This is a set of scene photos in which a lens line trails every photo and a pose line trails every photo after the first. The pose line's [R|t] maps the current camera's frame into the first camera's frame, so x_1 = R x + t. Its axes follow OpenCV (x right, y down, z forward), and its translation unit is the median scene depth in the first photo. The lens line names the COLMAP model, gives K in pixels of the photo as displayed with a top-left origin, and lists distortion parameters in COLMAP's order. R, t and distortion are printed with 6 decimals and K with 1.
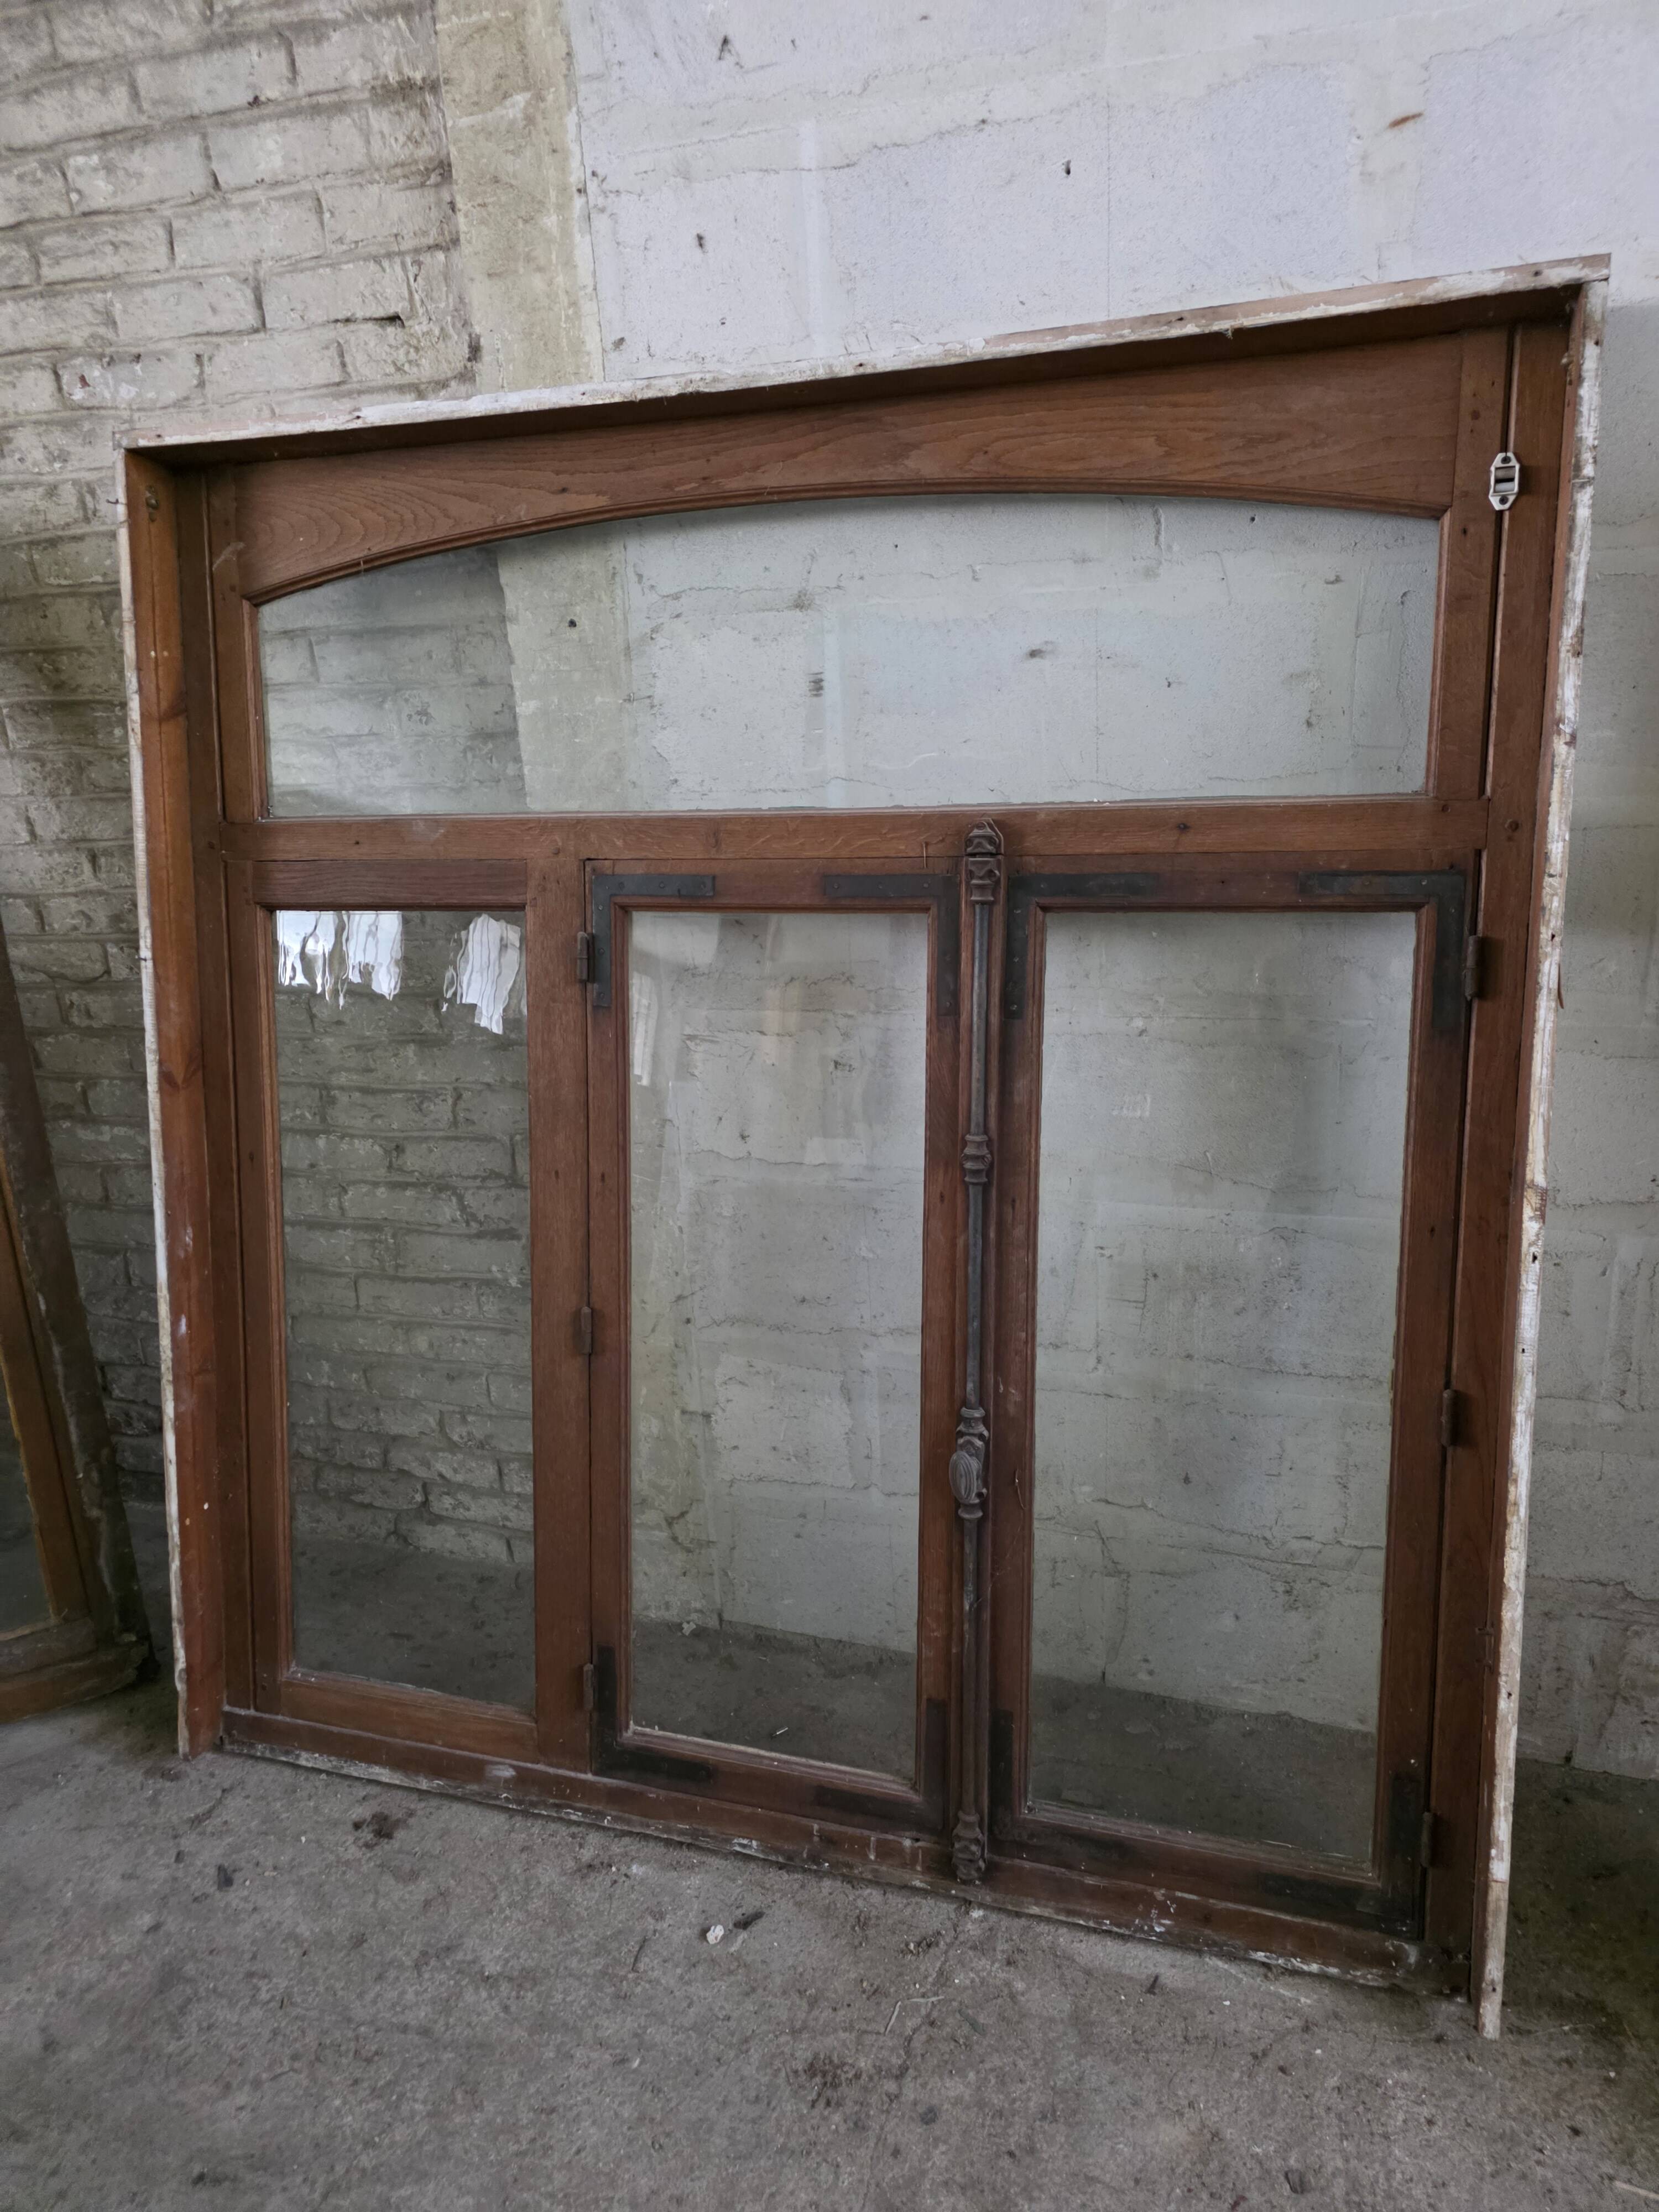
lens RADIAL K [[1489.8, 0, 821.2], [0, 1489.8, 1106.0], [0, 0, 1]] dist [0.047141, -0.034927]
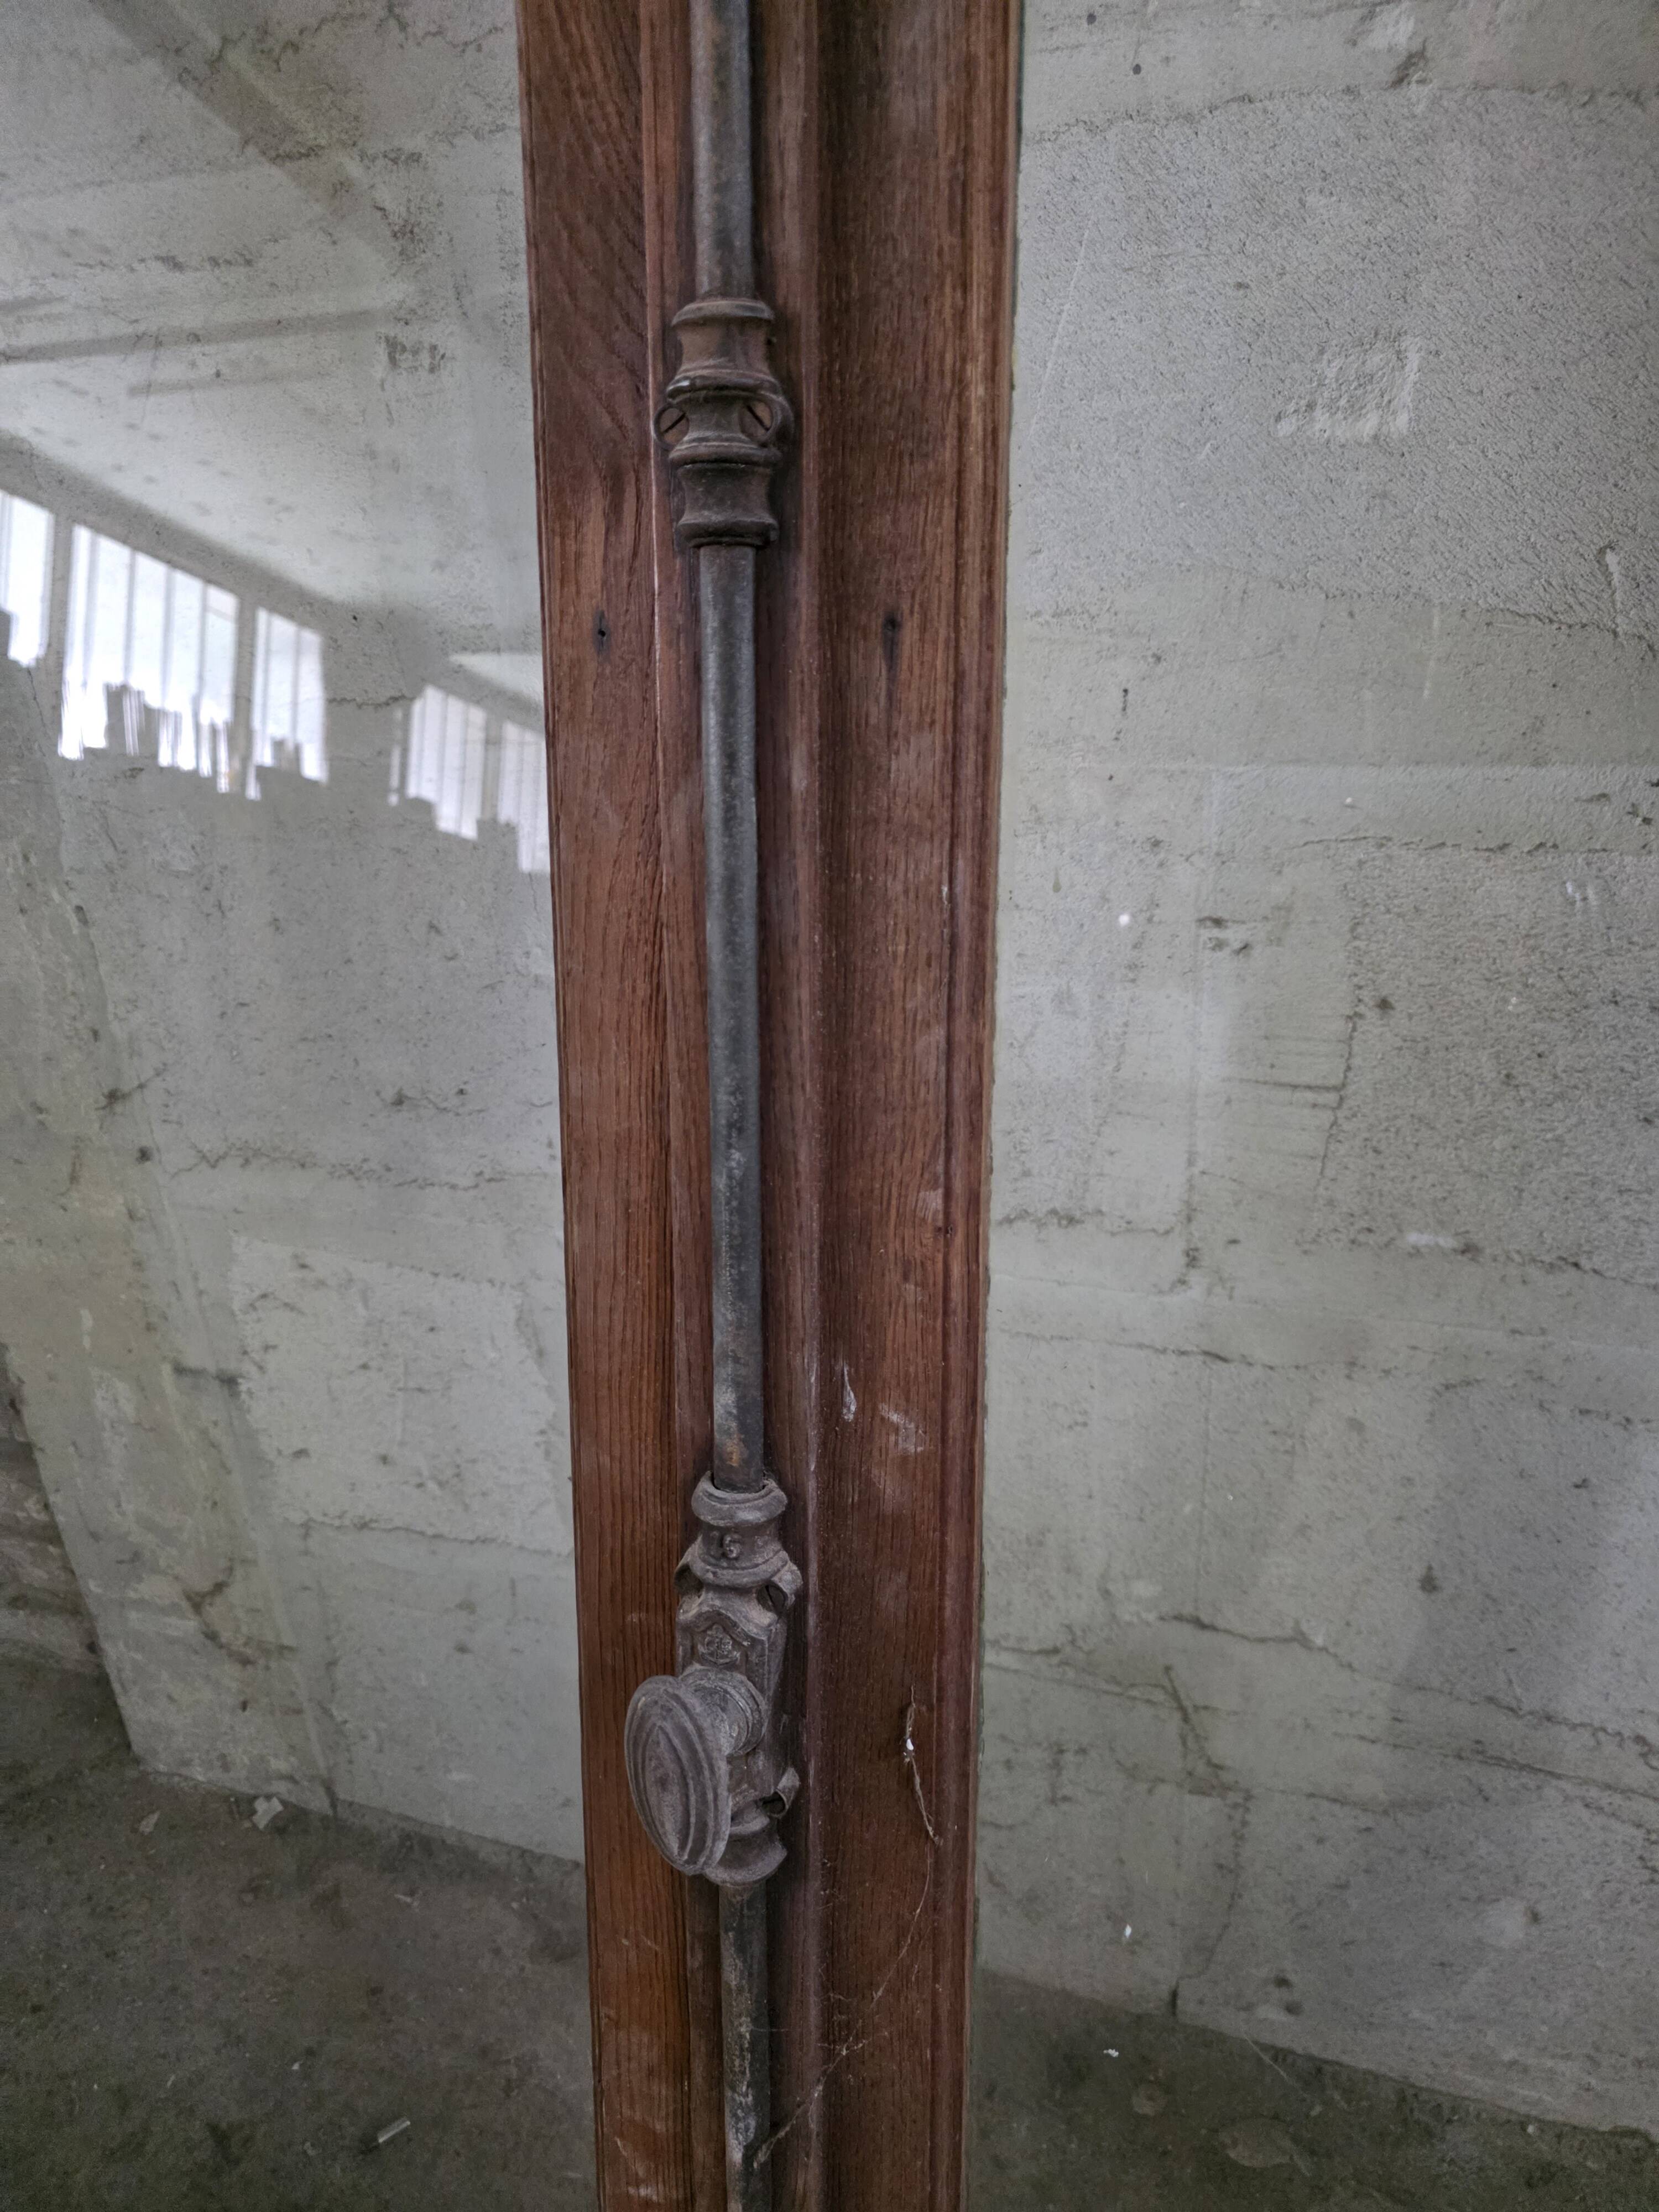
lens RADIAL K [[1489.8, 0, 845.6], [0, 1489.8, 1108.1], [0, 0, 1]] dist [0.047141, -0.034927]
pose [[0.999987, -0.003013, 0.004170, 0.108420], [0.002536, 0.993933, 0.109954, 0.100613], [-0.004476, -0.109942, 0.993928, 0.685293]]
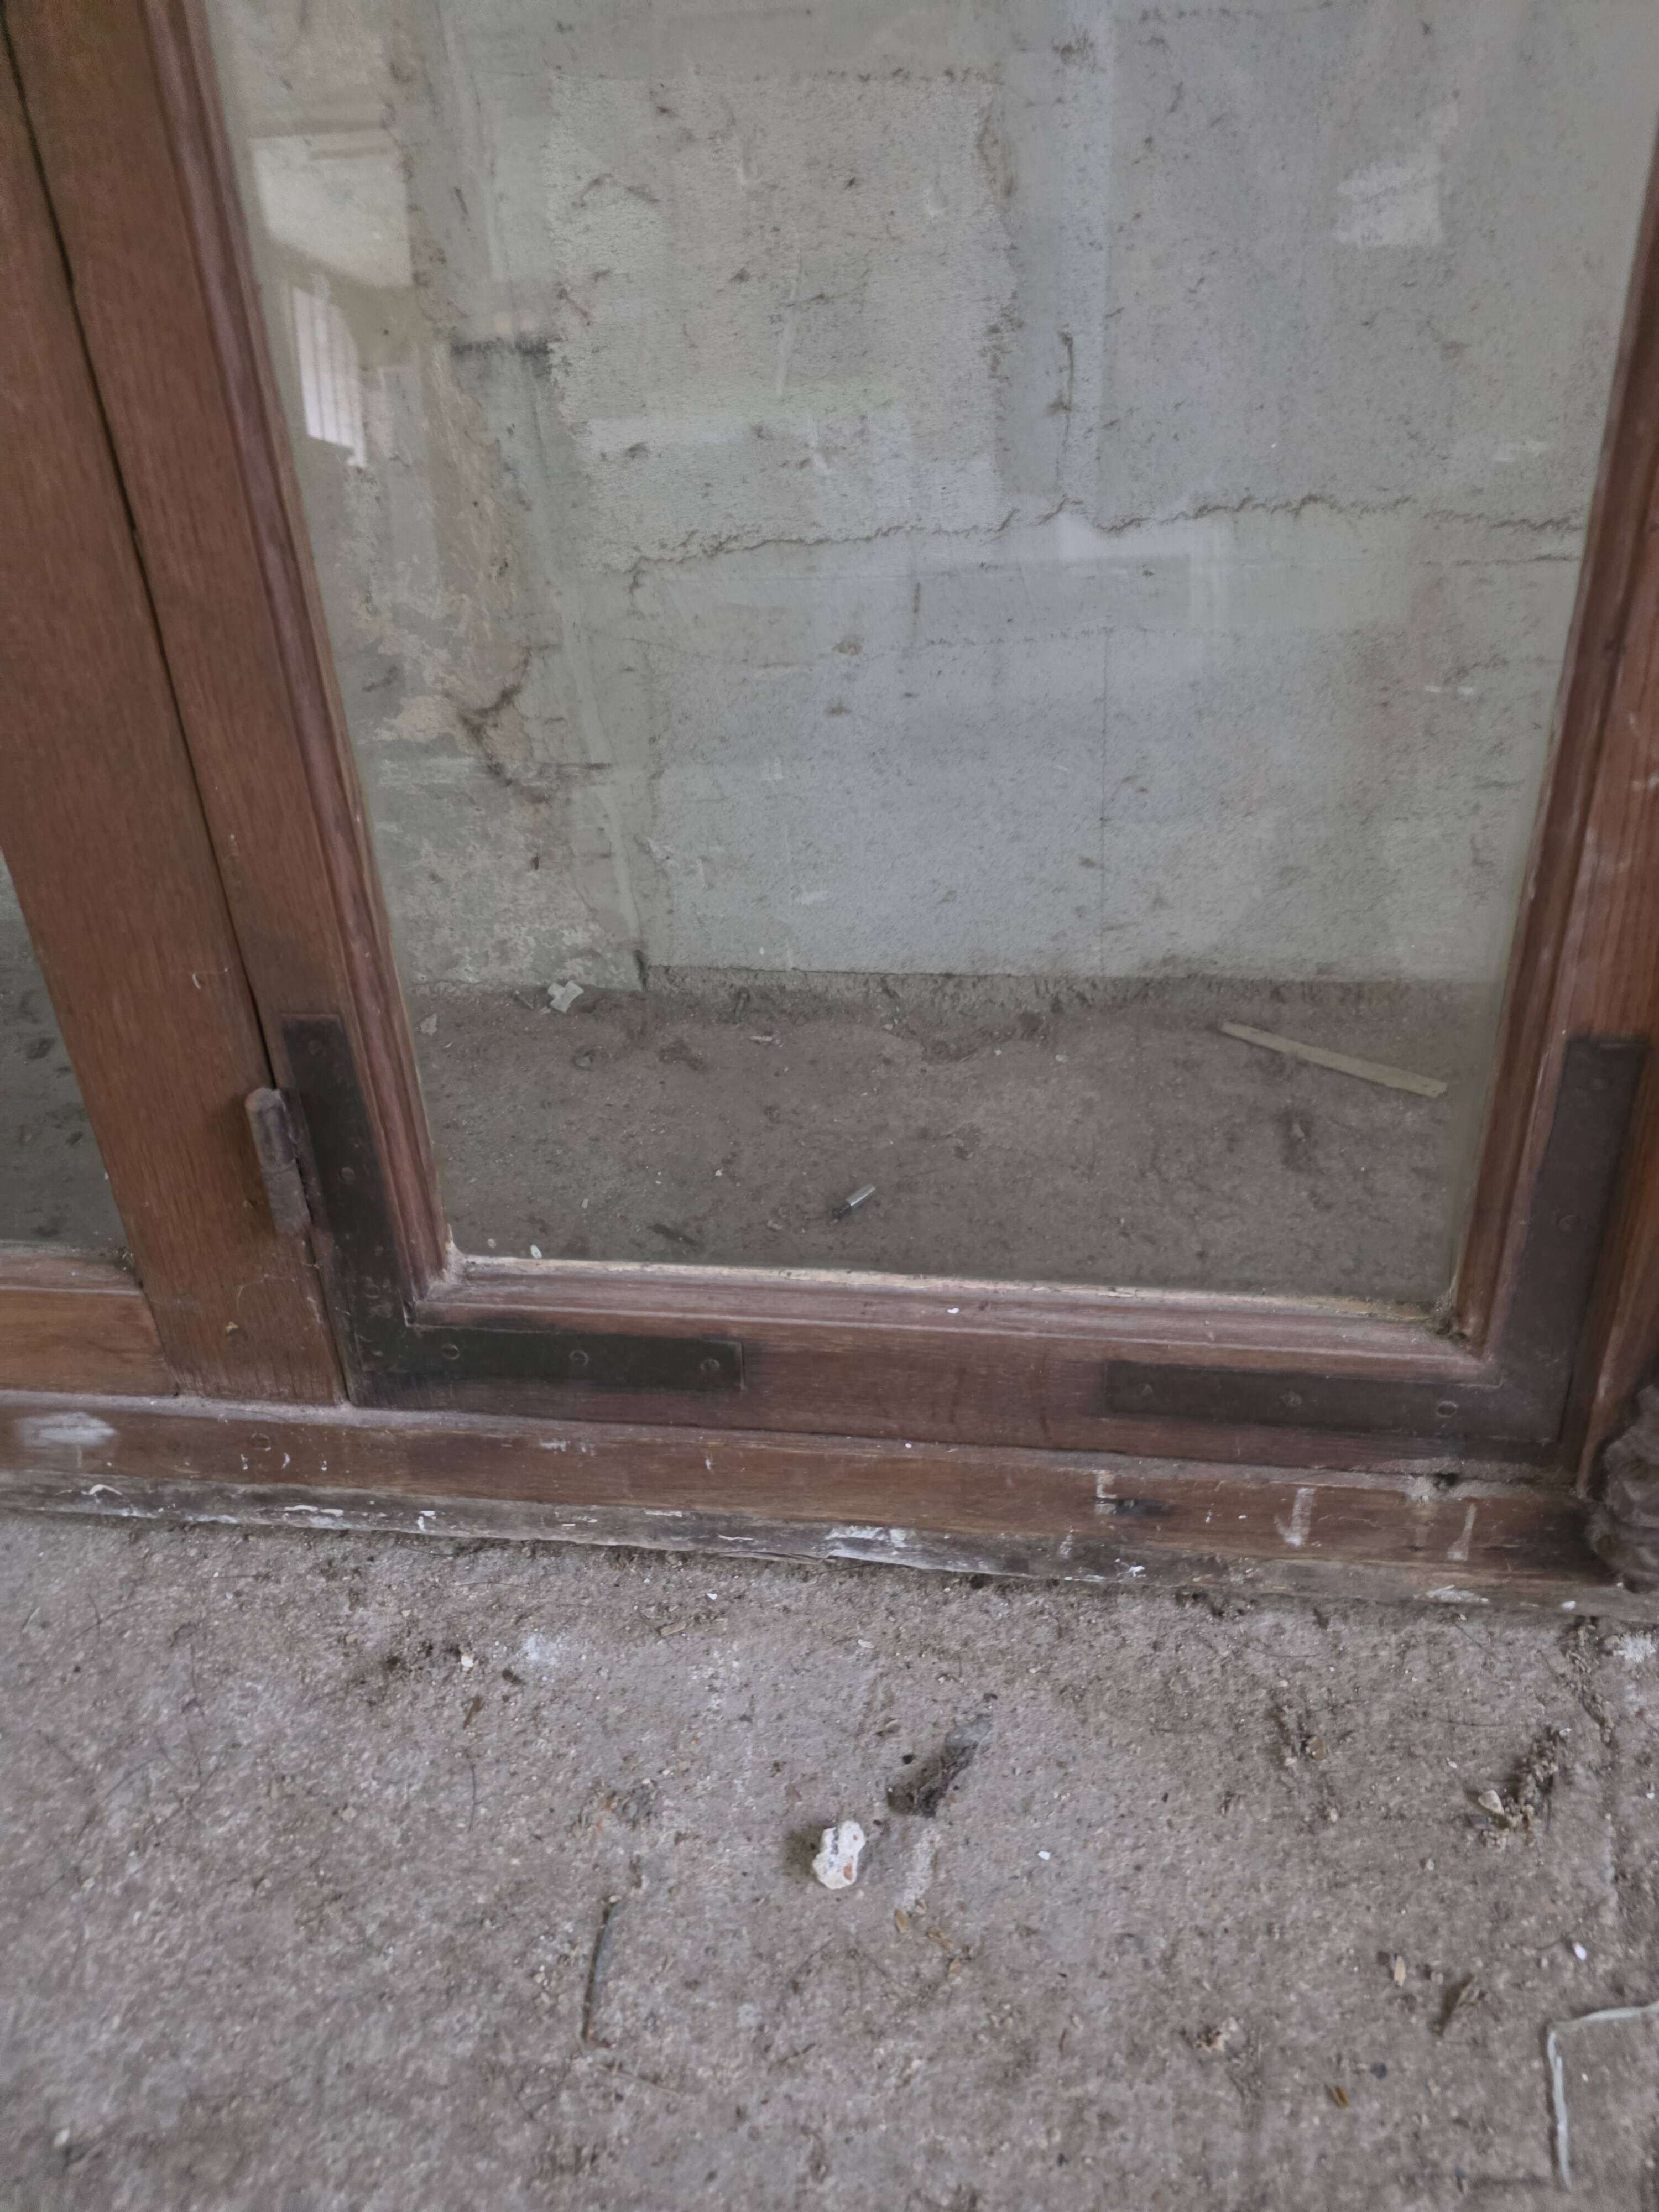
lens RADIAL K [[1486.6, 0, 825.9], [0, 1486.6, 1105.4], [0, 0, 1]] dist [0.033372, -0.018329]
pose [[0.985259, -0.124295, 0.117540, -0.085028], [0.073955, 0.929038, 0.362518, 0.285976], [-0.154259, -0.348481, 0.924535, 0.734886]]
